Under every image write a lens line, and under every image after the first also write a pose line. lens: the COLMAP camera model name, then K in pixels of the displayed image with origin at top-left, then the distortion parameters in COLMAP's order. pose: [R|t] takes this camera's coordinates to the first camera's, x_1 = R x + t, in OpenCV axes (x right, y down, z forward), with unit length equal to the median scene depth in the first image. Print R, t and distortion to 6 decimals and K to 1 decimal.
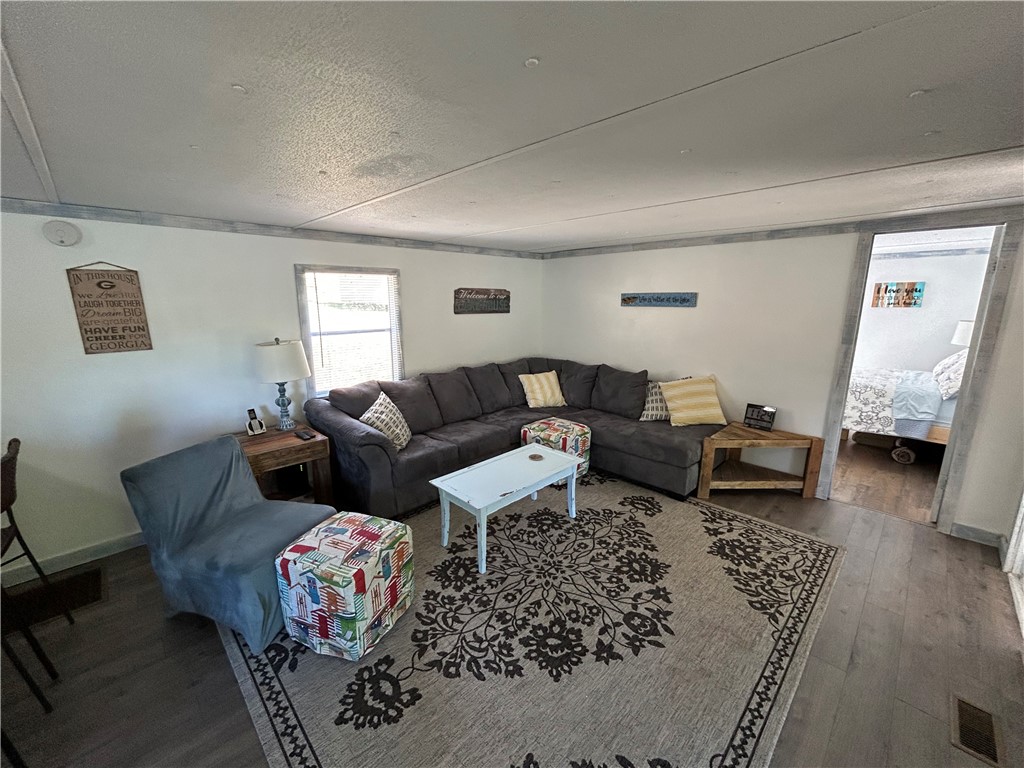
lens RADIAL K [[413.9, 0, 508.4], [0, 413.9, 382.4], [0, 0, 1]] dist [-0.007839, 0.004743]
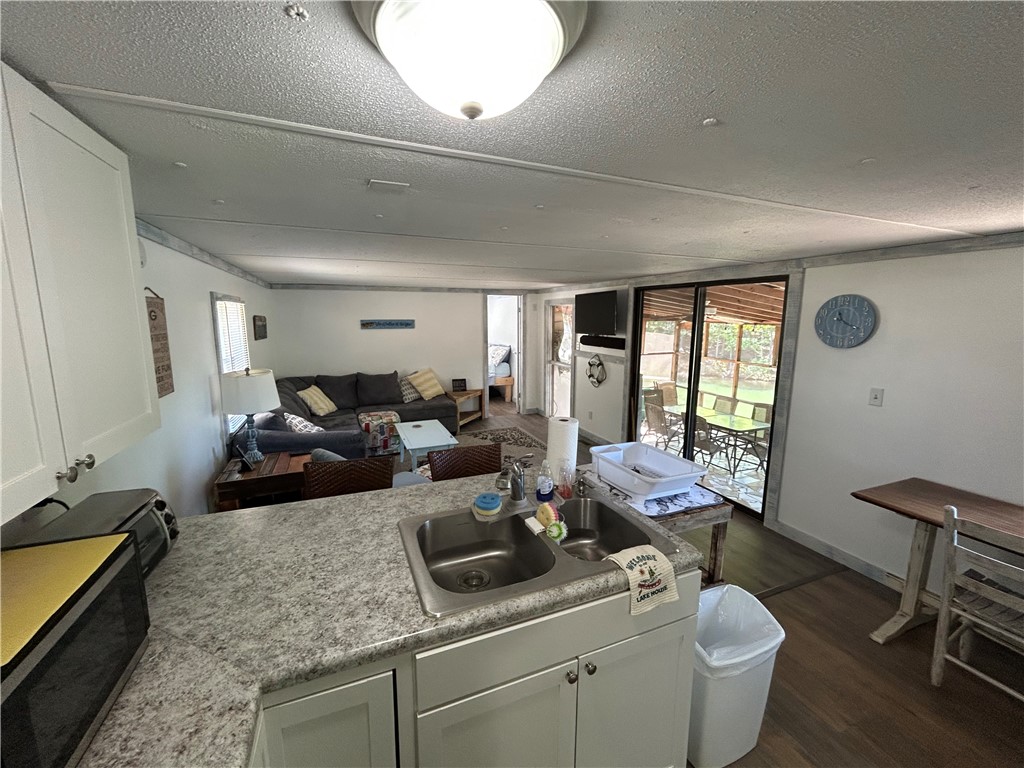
lens RADIAL K [[413.9, 0, 508.4], [0, 413.9, 382.4], [0, 0, 1]] dist [-0.007839, 0.004743]
pose [[0.371882, -0.141011, 0.917507, -1.075720], [0.188498, 0.979274, 0.074102, -0.026310], [-0.908940, 0.145391, 0.390755, 0.057211]]
